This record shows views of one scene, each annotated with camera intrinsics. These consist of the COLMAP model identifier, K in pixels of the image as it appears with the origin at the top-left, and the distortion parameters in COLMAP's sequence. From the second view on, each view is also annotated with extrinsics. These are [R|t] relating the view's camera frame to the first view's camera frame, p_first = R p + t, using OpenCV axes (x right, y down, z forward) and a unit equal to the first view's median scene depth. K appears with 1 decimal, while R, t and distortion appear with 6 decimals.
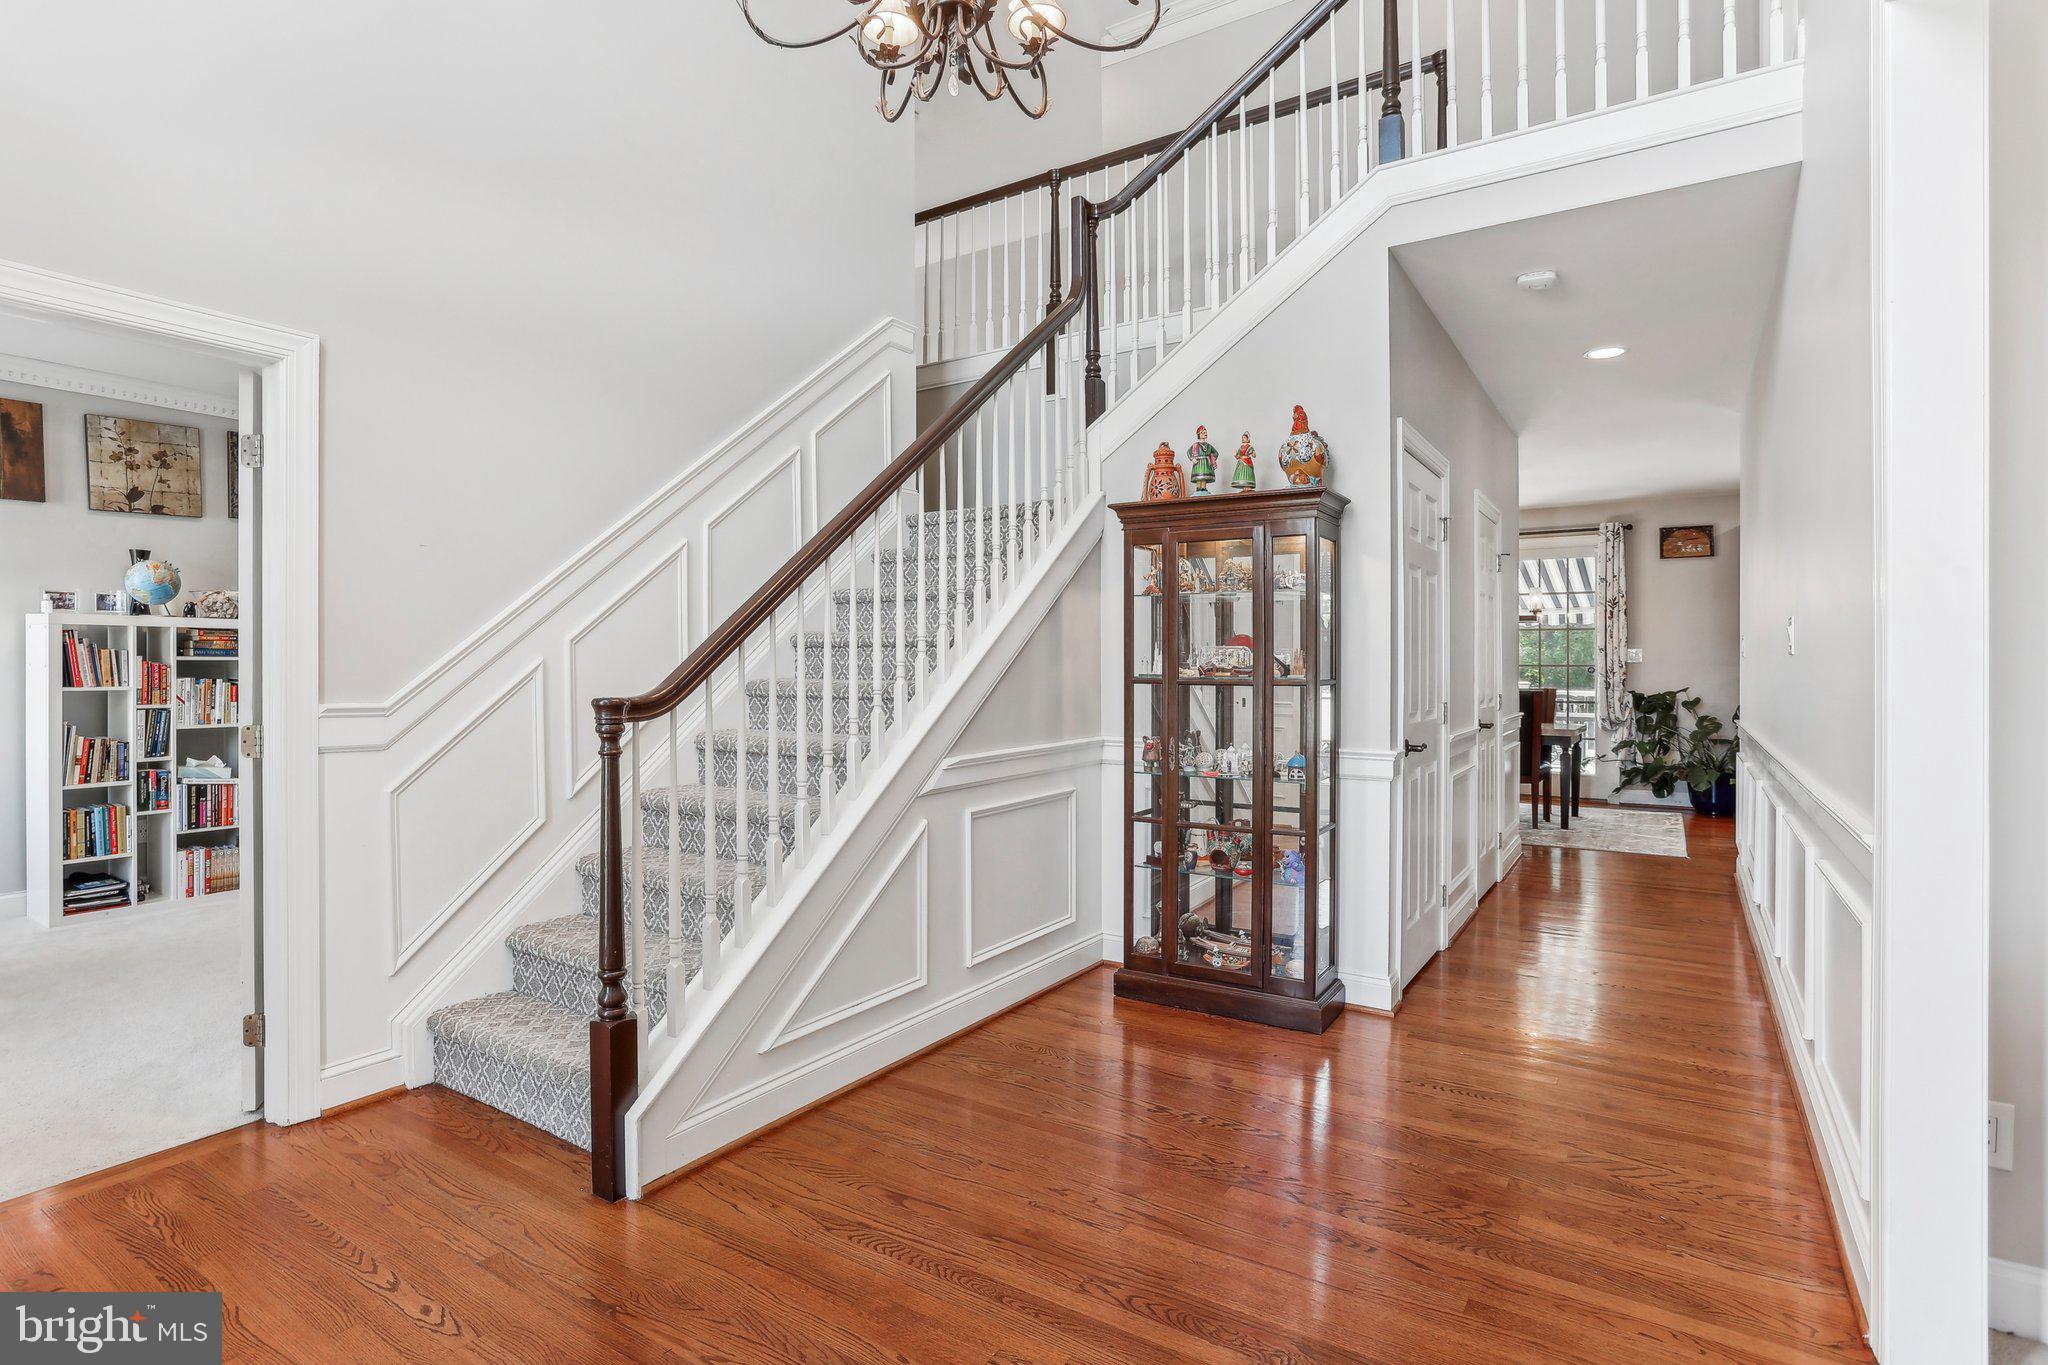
lens RADIAL K [[1054.2, 0, 1038.3], [0, 1054.2, 689.3], [0, 0, 1]] dist [-0.023713, 0.003625]
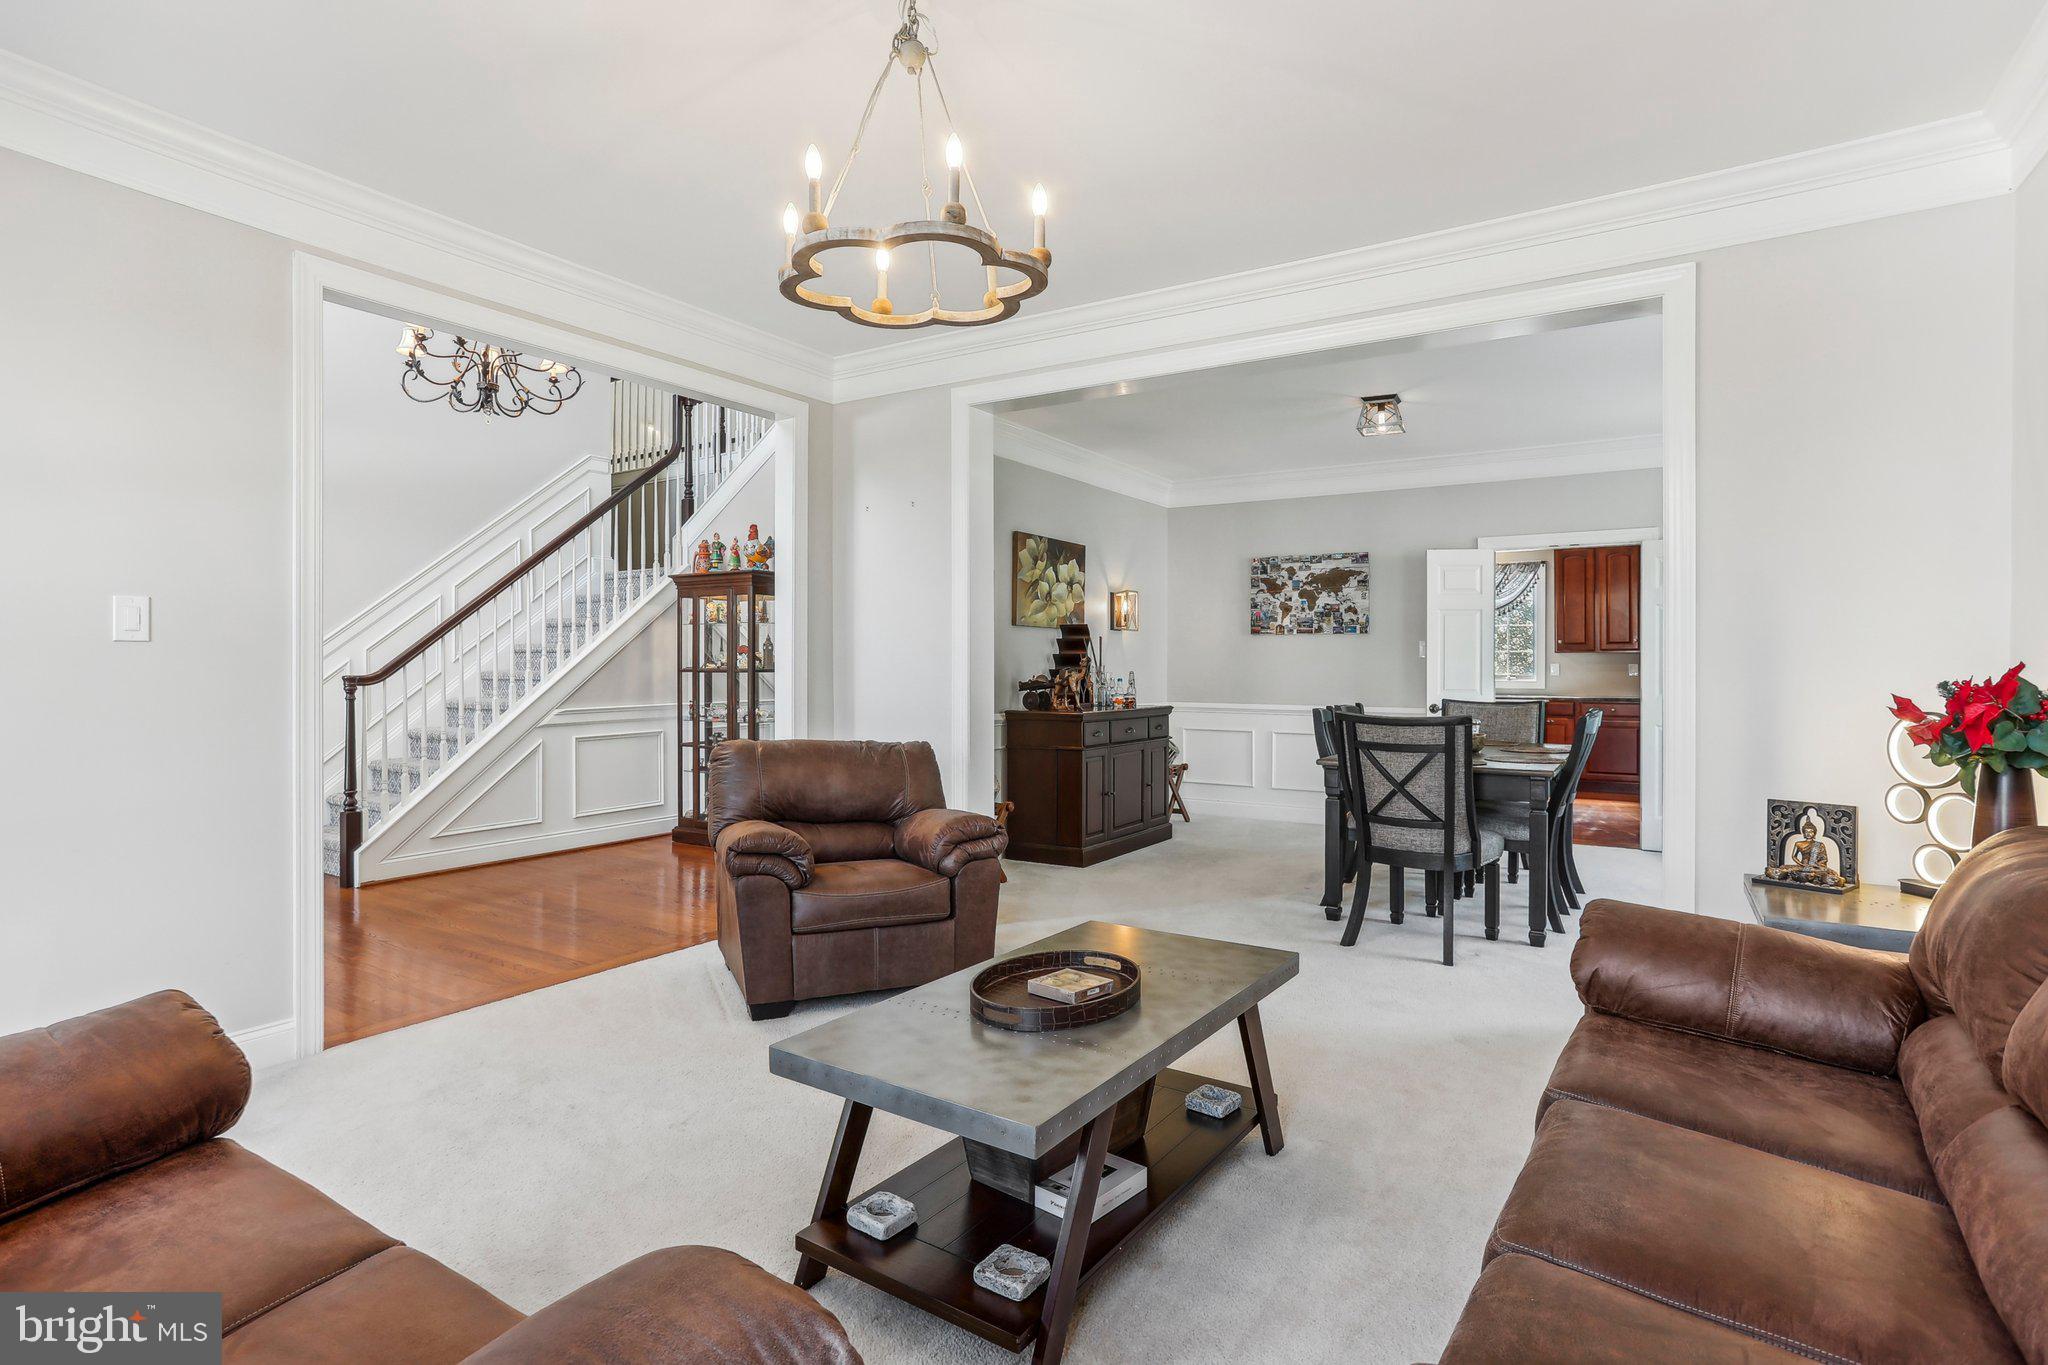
lens RADIAL K [[1054.2, 0, 1009.0], [0, 1054.2, 665.1], [0, 0, 1]] dist [-0.023713, 0.003625]
pose [[0.999068, 0.000216, -0.043158, 0.804608], [-0.001174, 0.999753, -0.022178, 0.024110], [0.043142, 0.022208, 0.998822, -0.883137]]
